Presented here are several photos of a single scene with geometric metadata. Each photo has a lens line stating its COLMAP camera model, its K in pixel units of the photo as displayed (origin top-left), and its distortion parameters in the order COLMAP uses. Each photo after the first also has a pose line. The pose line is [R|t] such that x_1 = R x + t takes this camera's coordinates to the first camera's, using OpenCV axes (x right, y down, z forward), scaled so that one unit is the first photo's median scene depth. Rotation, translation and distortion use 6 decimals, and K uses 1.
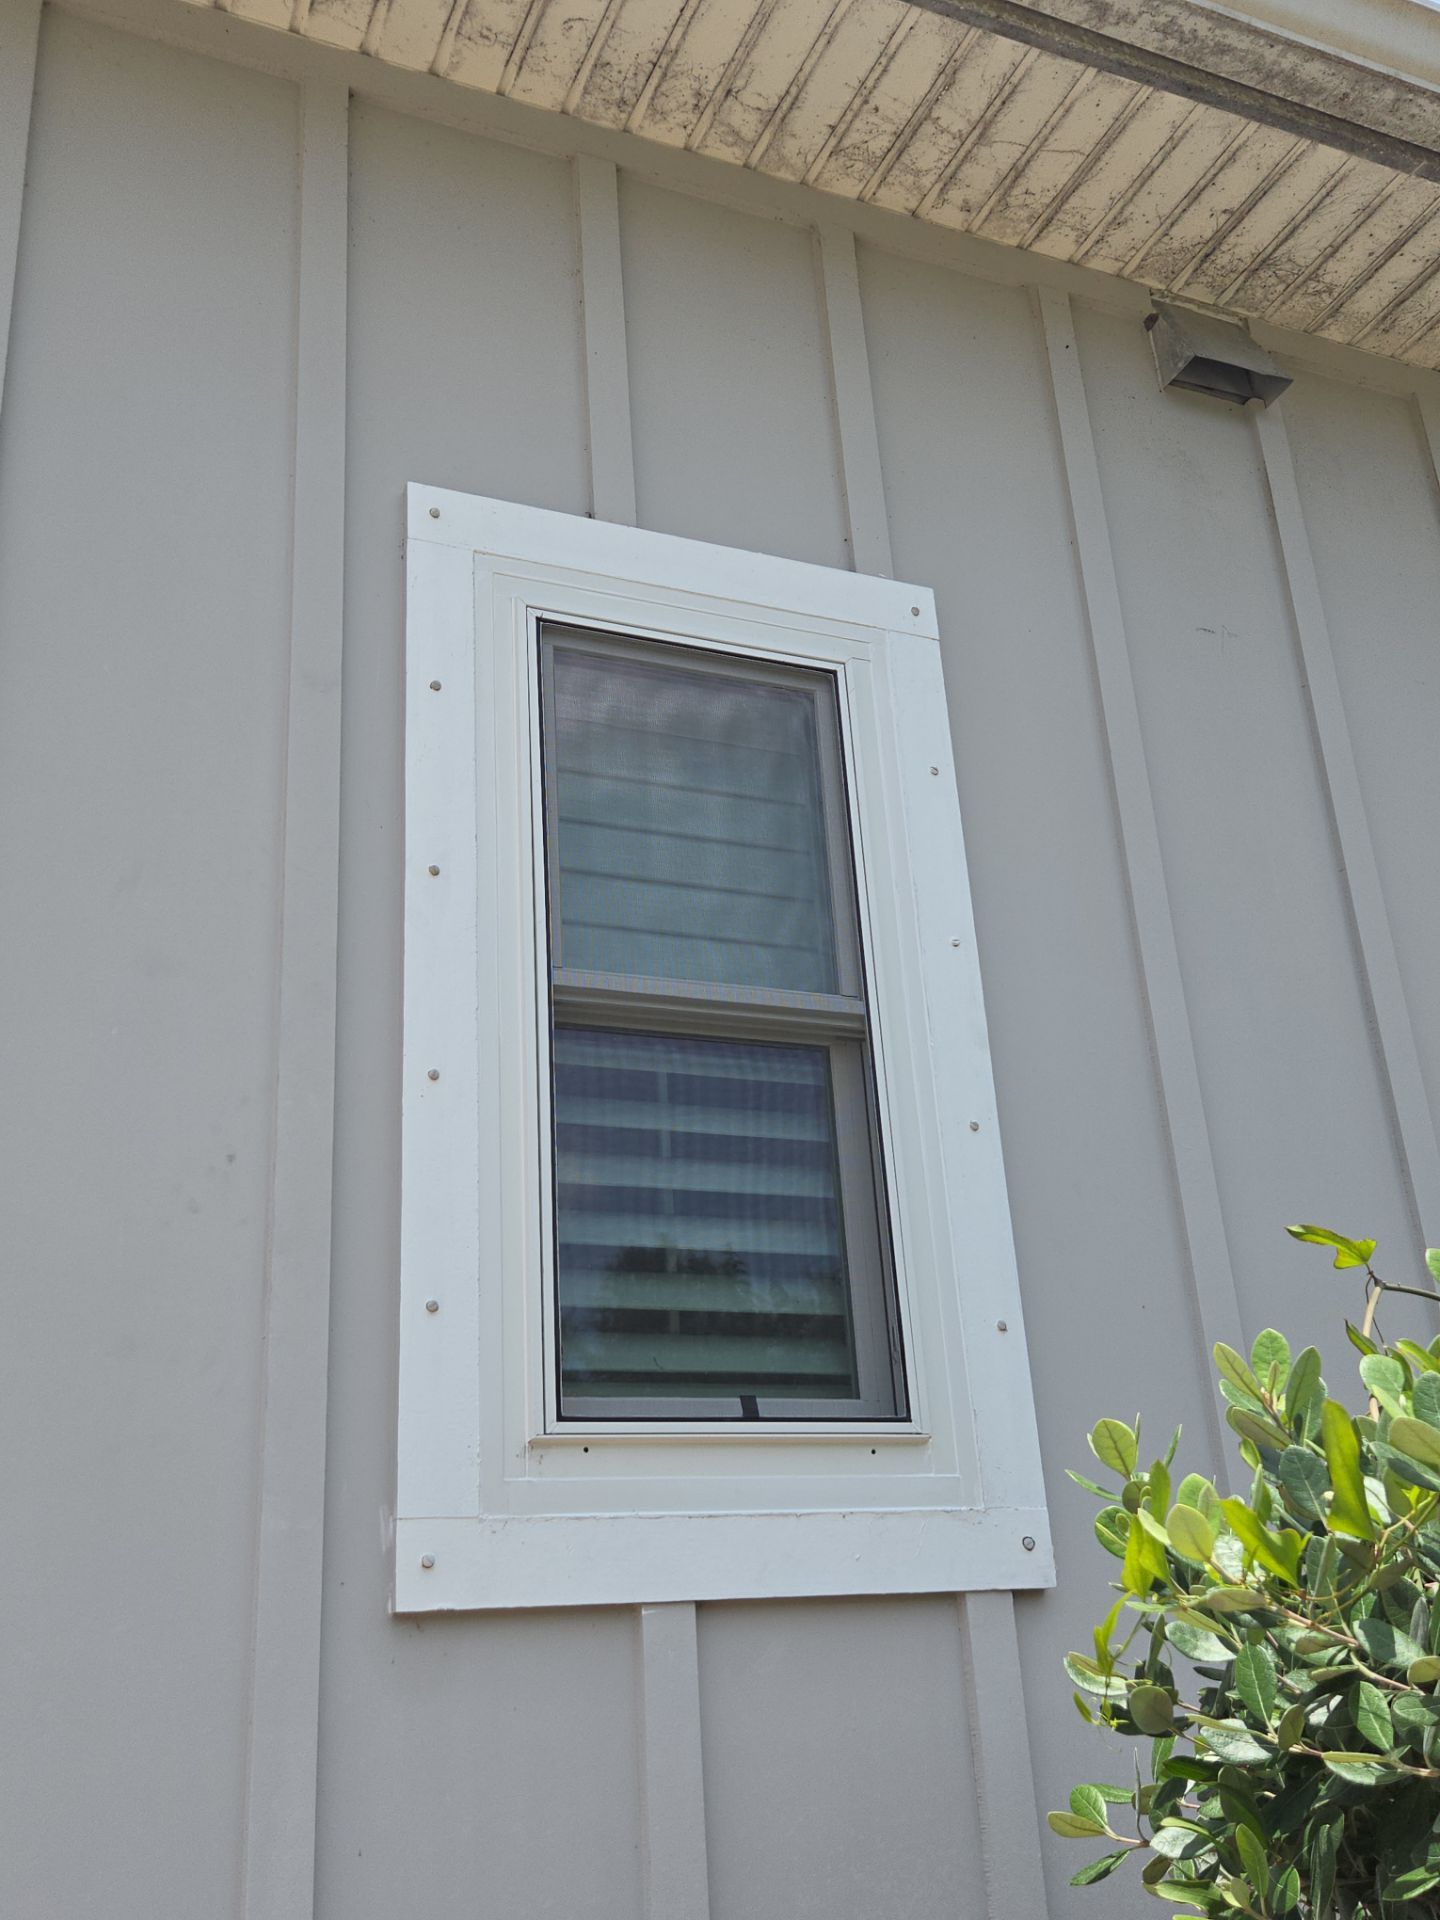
lens RADIAL K [[1870.3, 0, 720.0], [0, 1870.3, 960.0], [0, 0, 1]] dist [-0.009038, -0.005539]
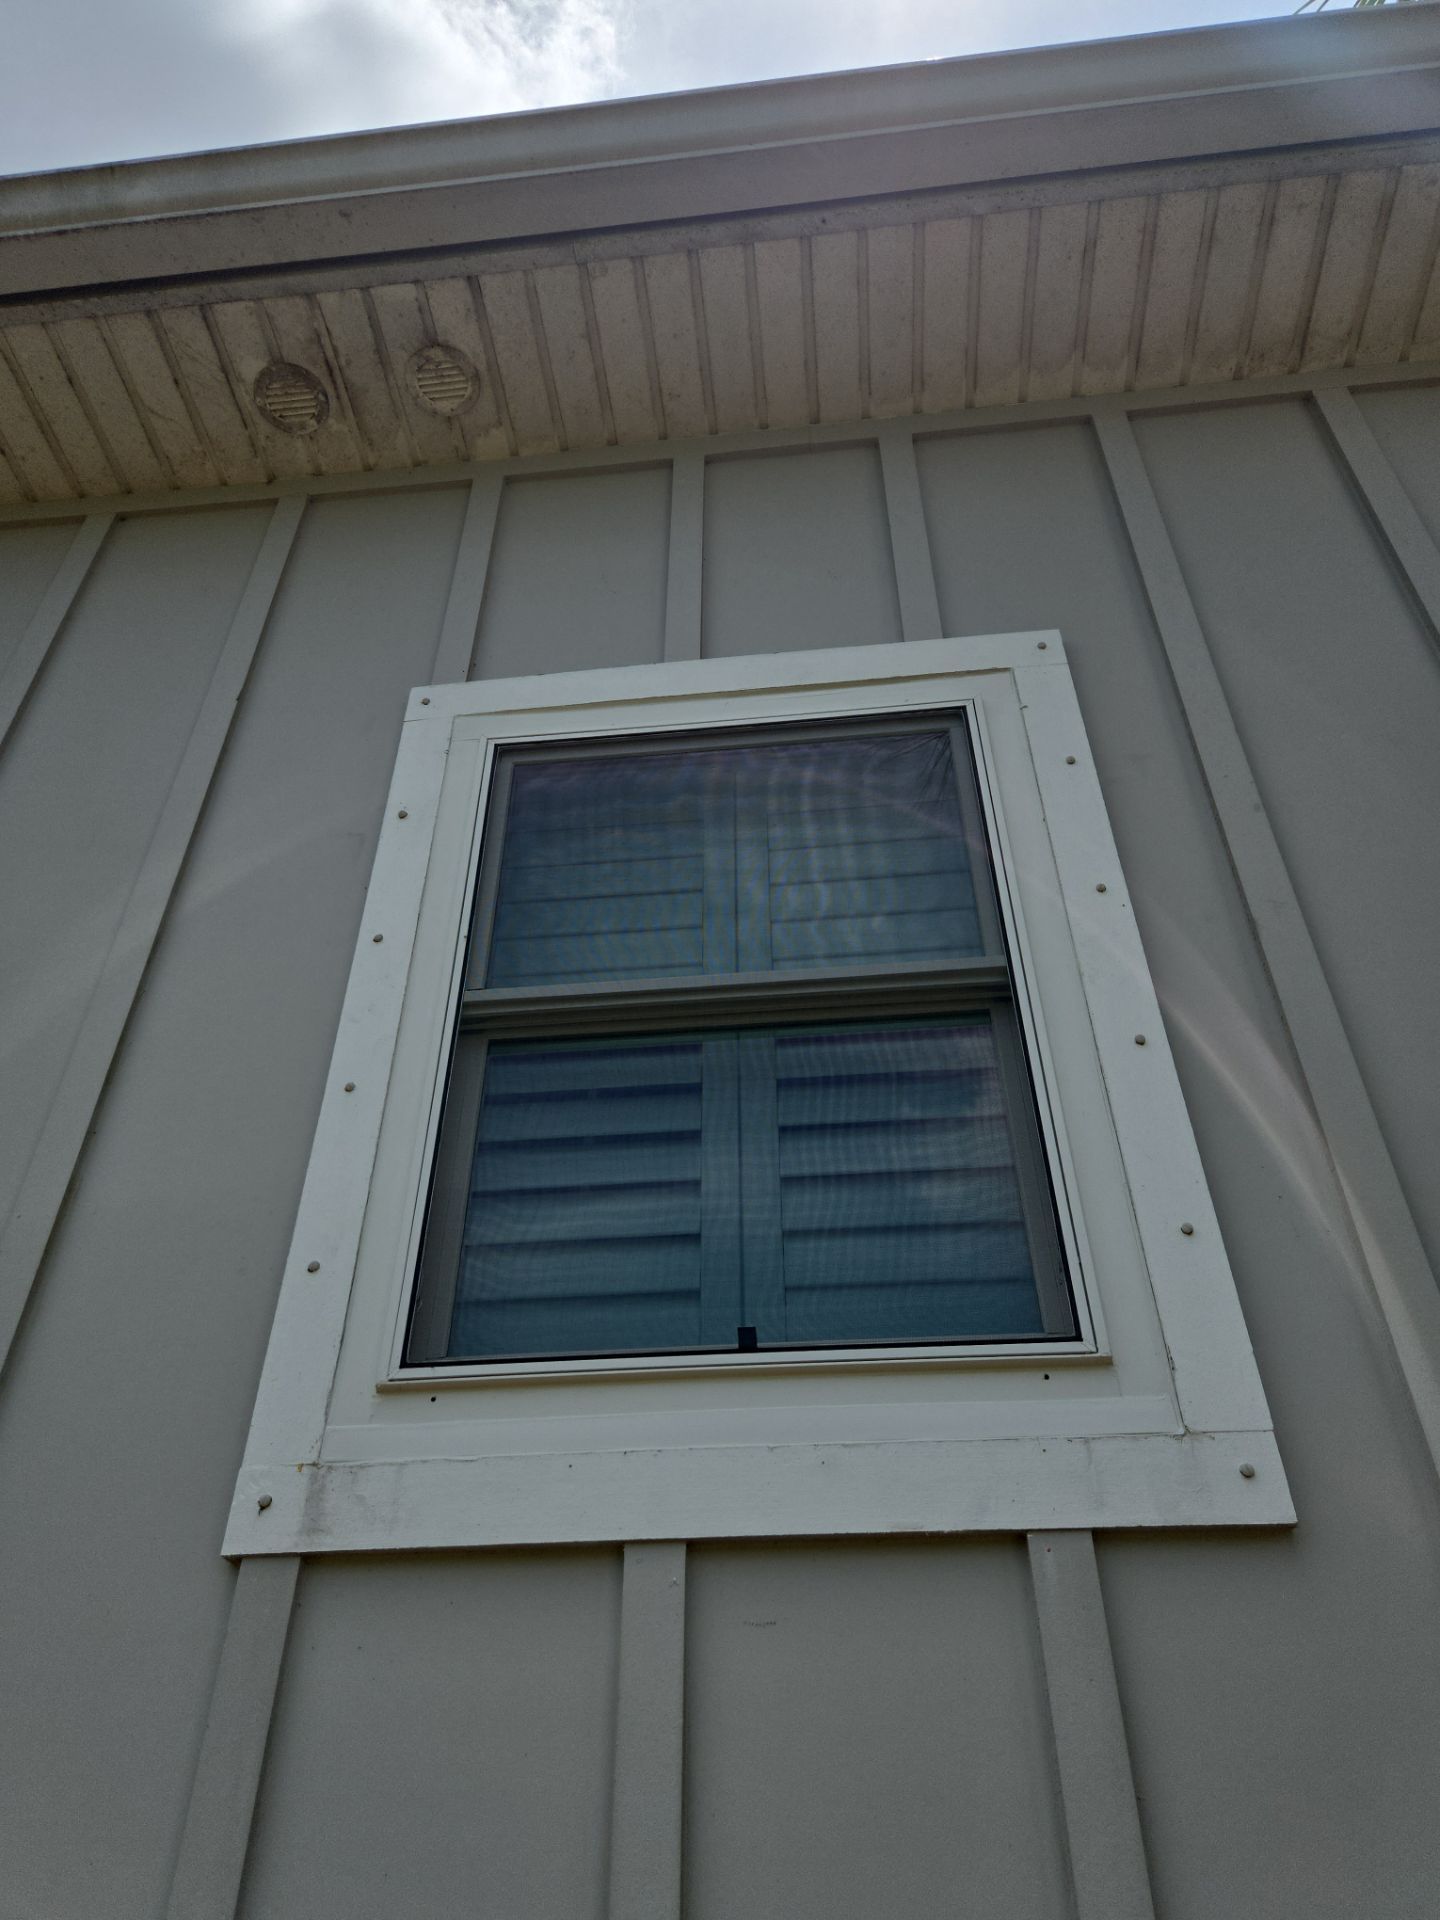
lens RADIAL K [[1051.7, 0, 720.0], [0, 1051.7, 960.0], [0, 0, 1]] dist [0.033702, 0.000006]
pose [[0.736661, -0.305023, -0.603566, 0.360846], [0.216599, 0.951906, -0.216700, 0.135681], [0.640637, 0.028903, 0.767300, 0.441440]]
